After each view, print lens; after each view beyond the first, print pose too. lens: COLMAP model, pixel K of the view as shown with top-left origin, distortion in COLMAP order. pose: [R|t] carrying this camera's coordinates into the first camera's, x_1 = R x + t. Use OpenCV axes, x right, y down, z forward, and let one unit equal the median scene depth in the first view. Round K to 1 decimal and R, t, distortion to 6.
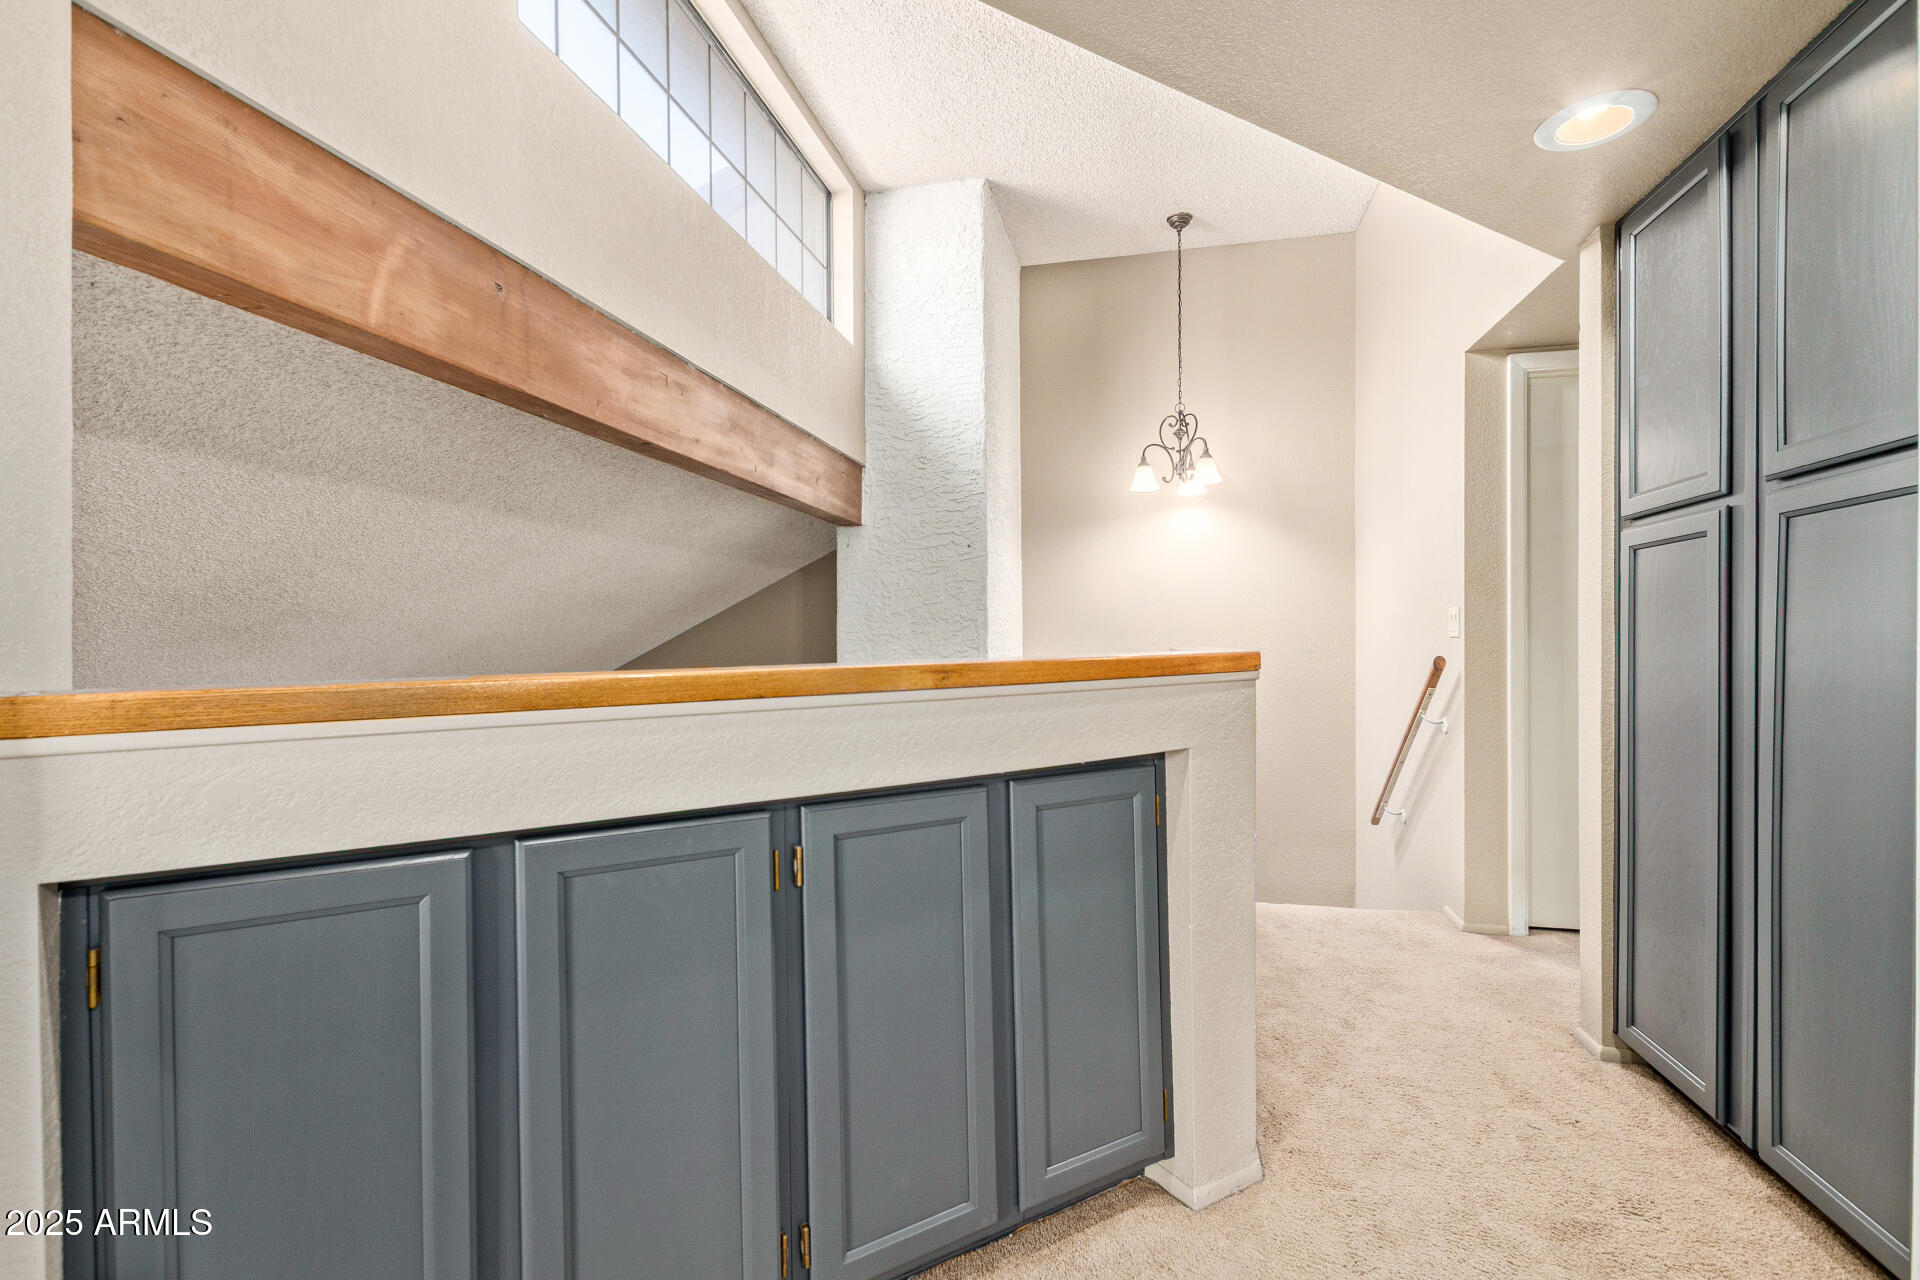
lens RADIAL K [[904.8, 0, 955.8], [0, 904.8, 646.7], [0, 0, 1]] dist [0.010594, -0.004966]
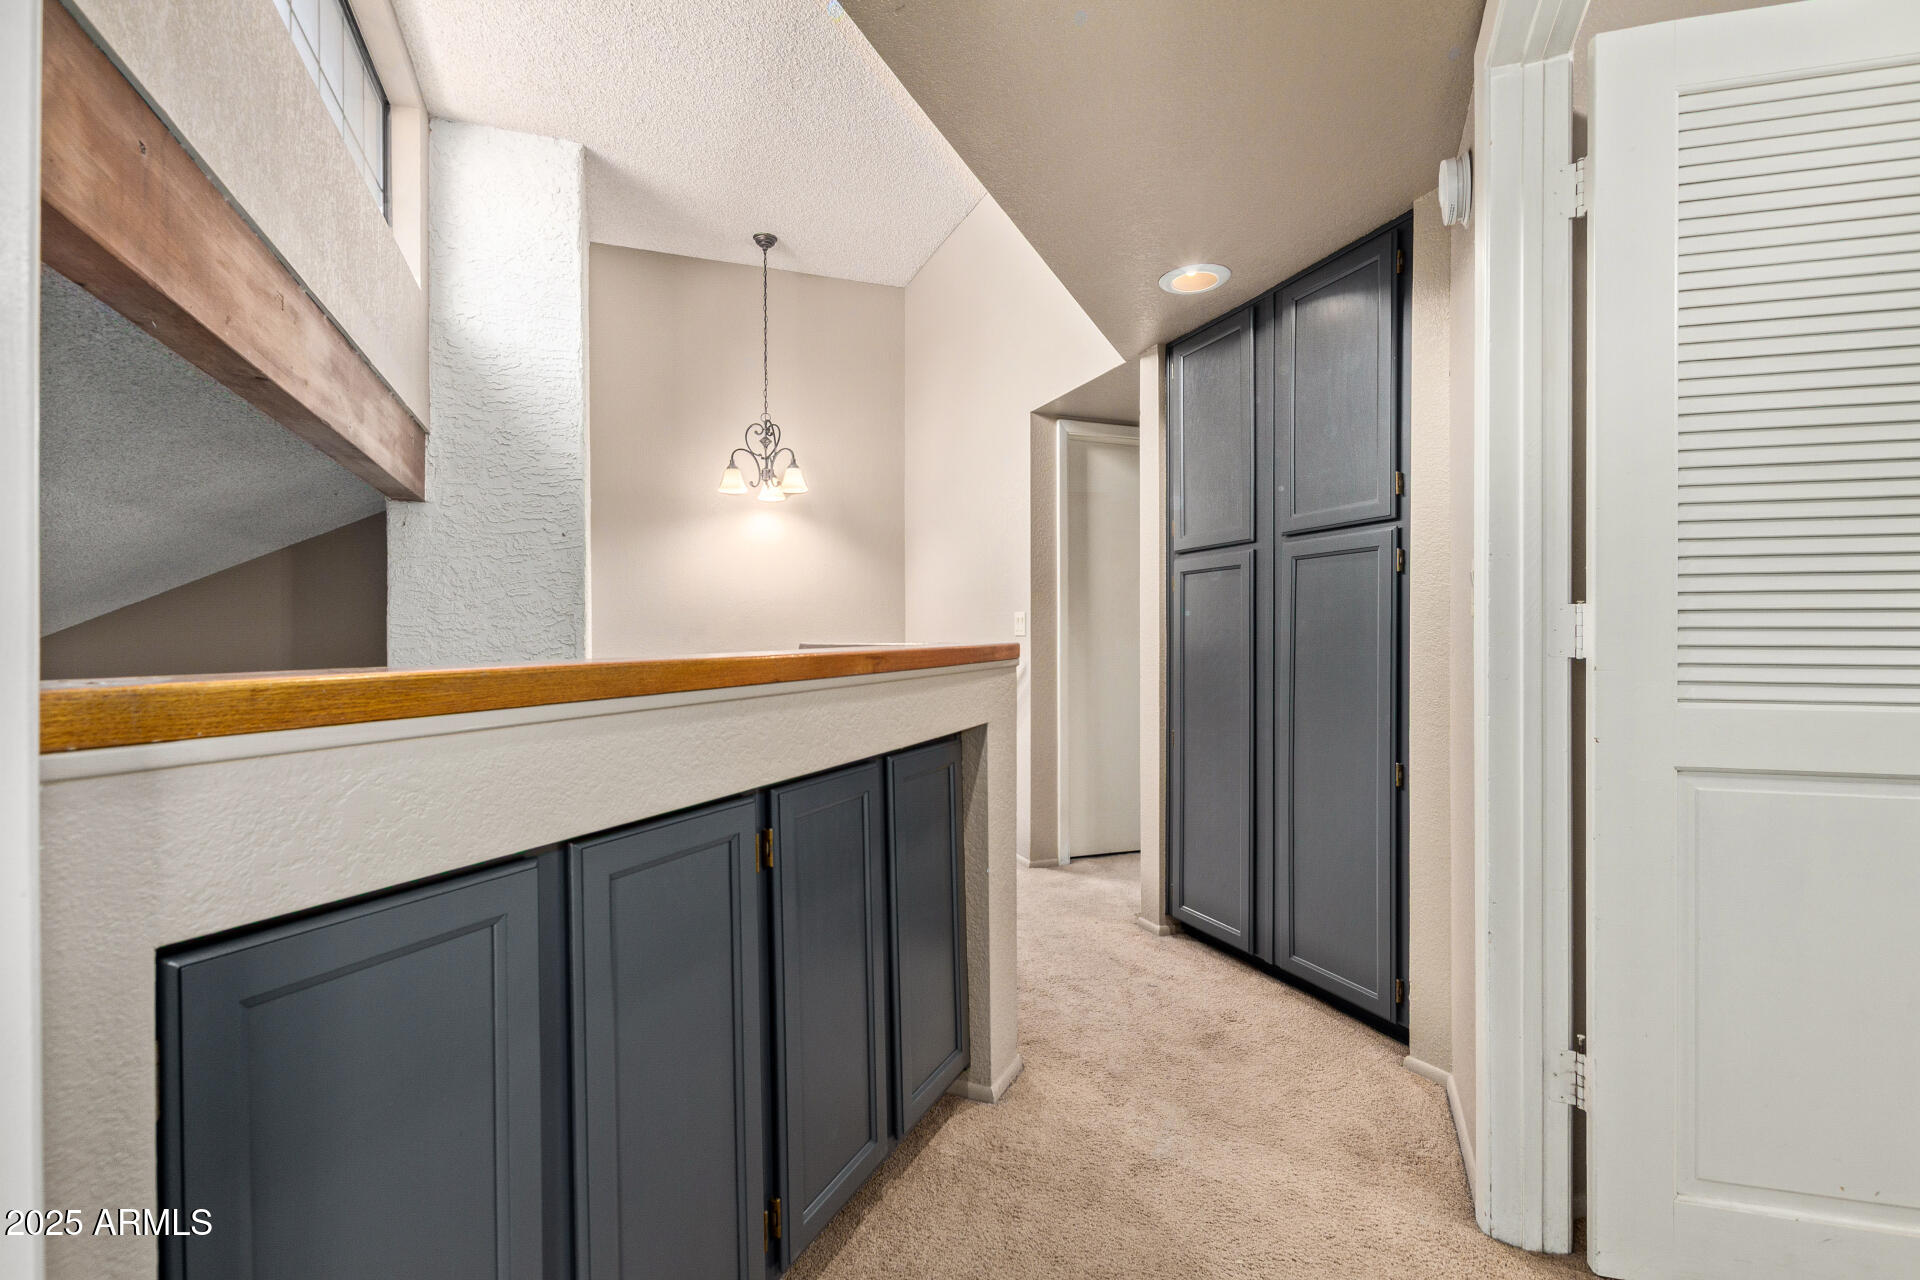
lens RADIAL K [[904.8, 0, 946.1], [0, 904.8, 644.8], [0, 0, 1]] dist [0.010594, -0.004966]
pose [[0.827595, 0.002700, 0.561319, -0.307144], [-0.000455, 0.999991, -0.004140, 0.008798], [-0.561326, 0.003171, 0.827589, 0.020155]]
